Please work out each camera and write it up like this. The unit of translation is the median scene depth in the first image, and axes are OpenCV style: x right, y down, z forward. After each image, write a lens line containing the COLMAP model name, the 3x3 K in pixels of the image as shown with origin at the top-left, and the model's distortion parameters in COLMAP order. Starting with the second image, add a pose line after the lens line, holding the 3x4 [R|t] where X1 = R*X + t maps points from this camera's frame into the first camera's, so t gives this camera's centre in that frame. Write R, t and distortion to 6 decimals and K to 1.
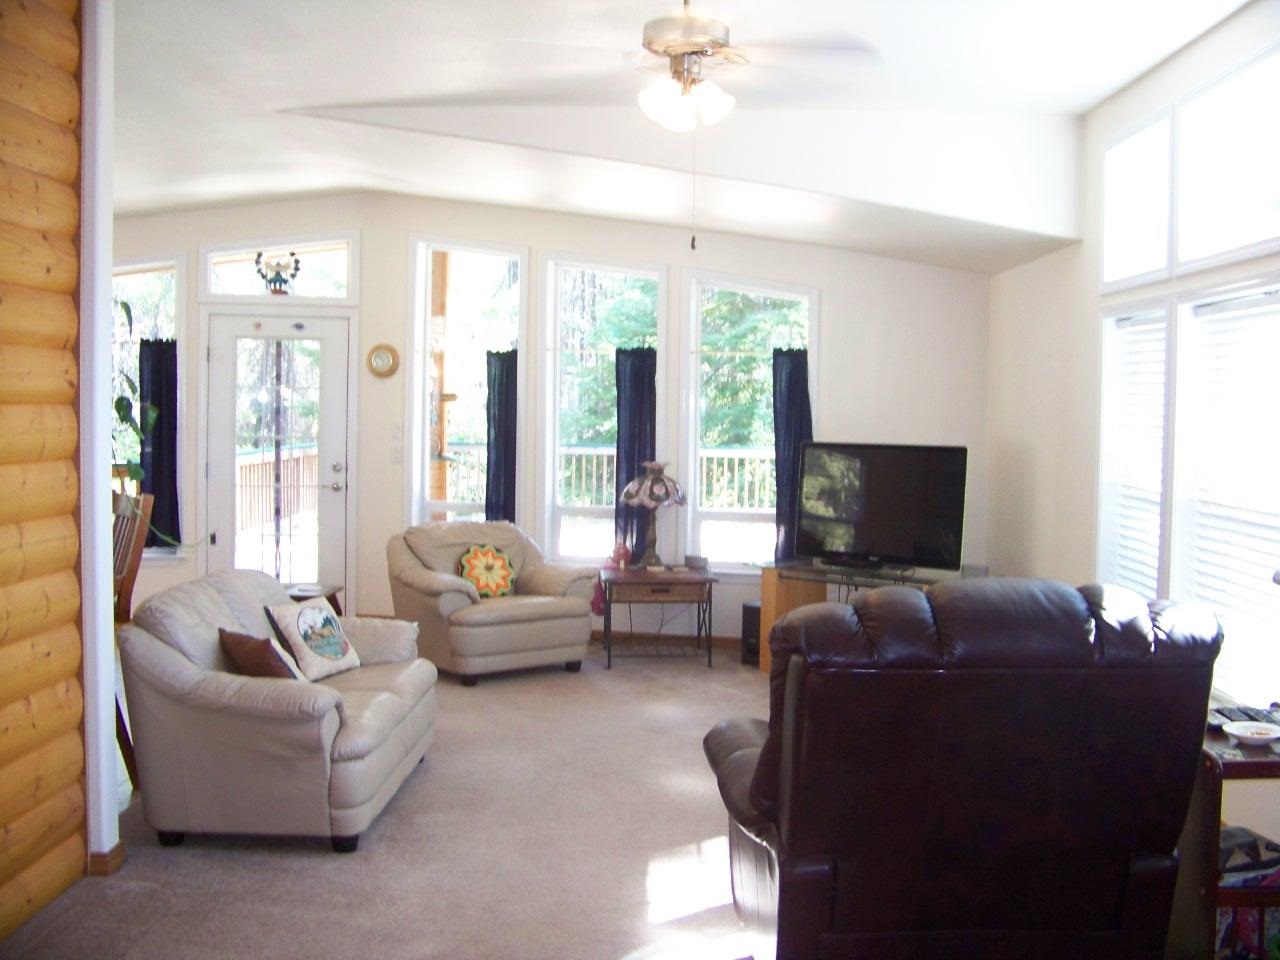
lens RADIAL K [[1345.7, 0, 660.9], [0, 1345.7, 477.7], [0, 0, 1]] dist [-0.240951, 0.317613]
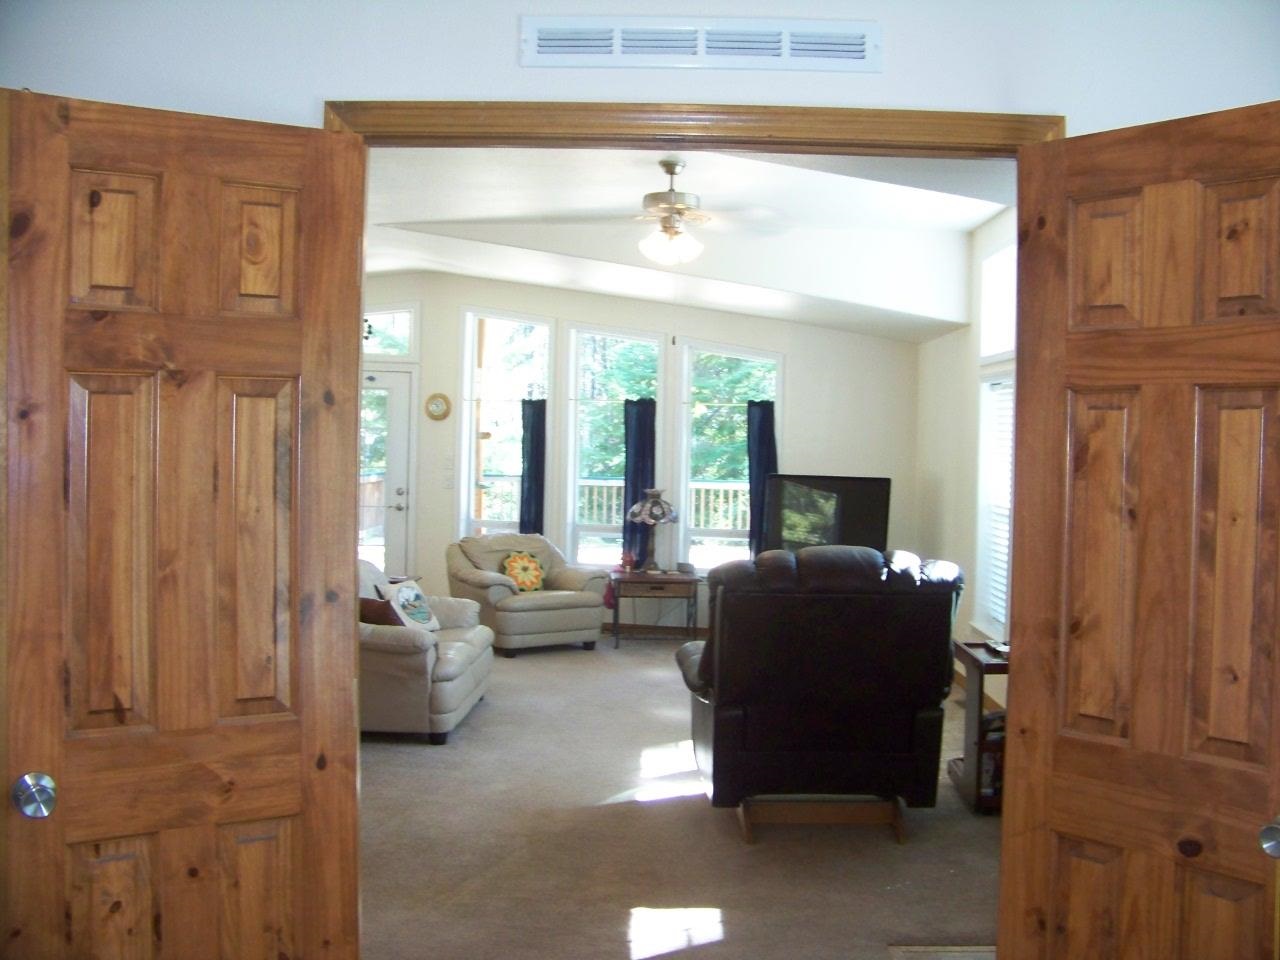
lens RADIAL K [[1354.5, 0, 657.1], [0, 1354.5, 458.0], [0, 0, 1]] dist [-0.248248, 0.346315]
pose [[0.999928, 0.007375, -0.009449, 0.010546], [-0.007757, 0.999125, -0.041103, 0.011983], [0.009138, 0.041173, 0.999110, -0.293305]]
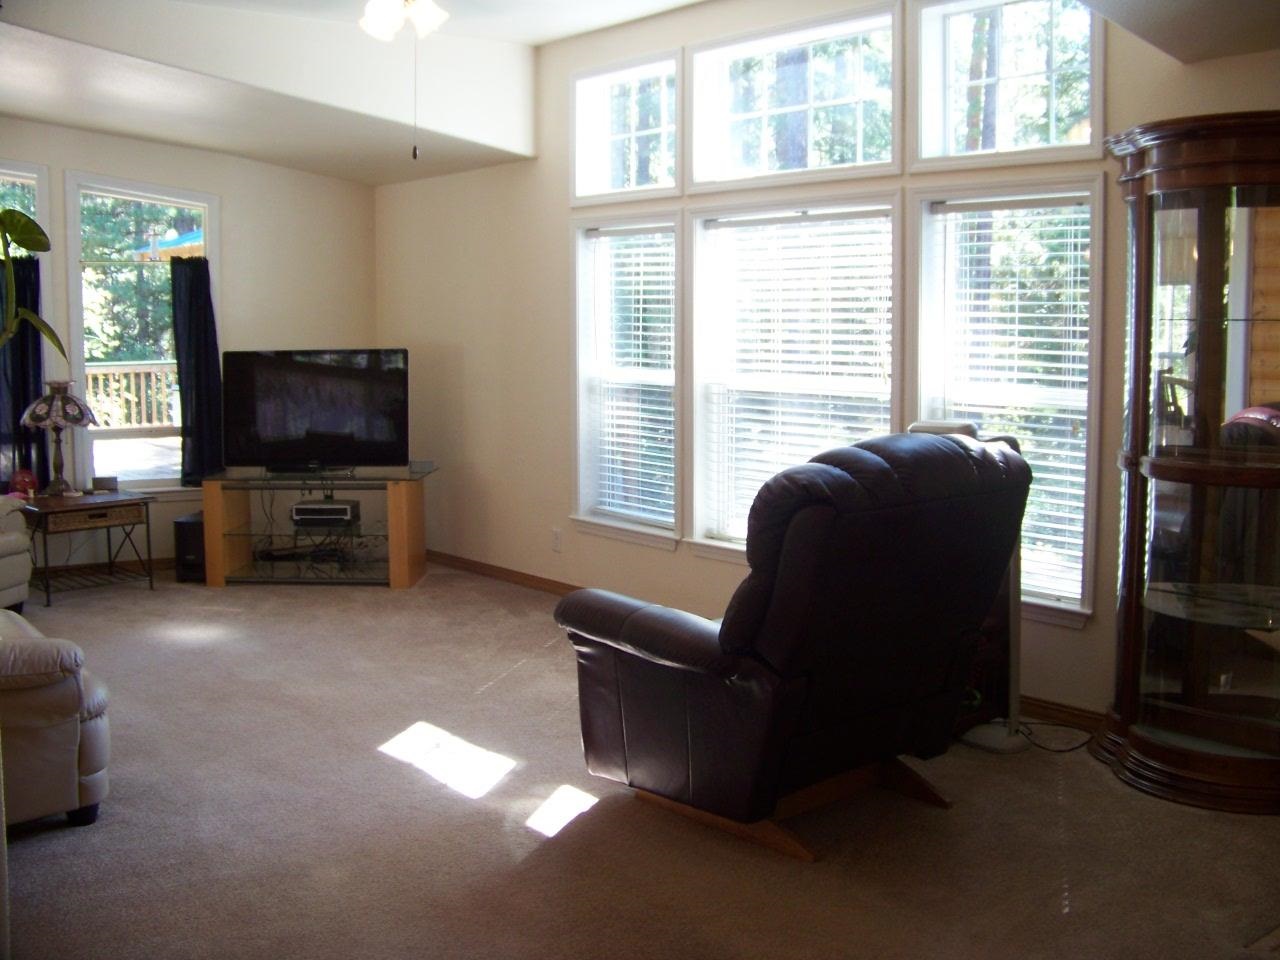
lens RADIAL K [[1354.5, 0, 657.1], [0, 1354.5, 458.0], [0, 0, 1]] dist [-0.248248, 0.346315]
pose [[0.764604, -0.083651, 0.639048, -0.273063], [0.048880, 0.996212, 0.071919, -0.002915], [-0.642644, -0.023753, 0.765797, 0.046584]]
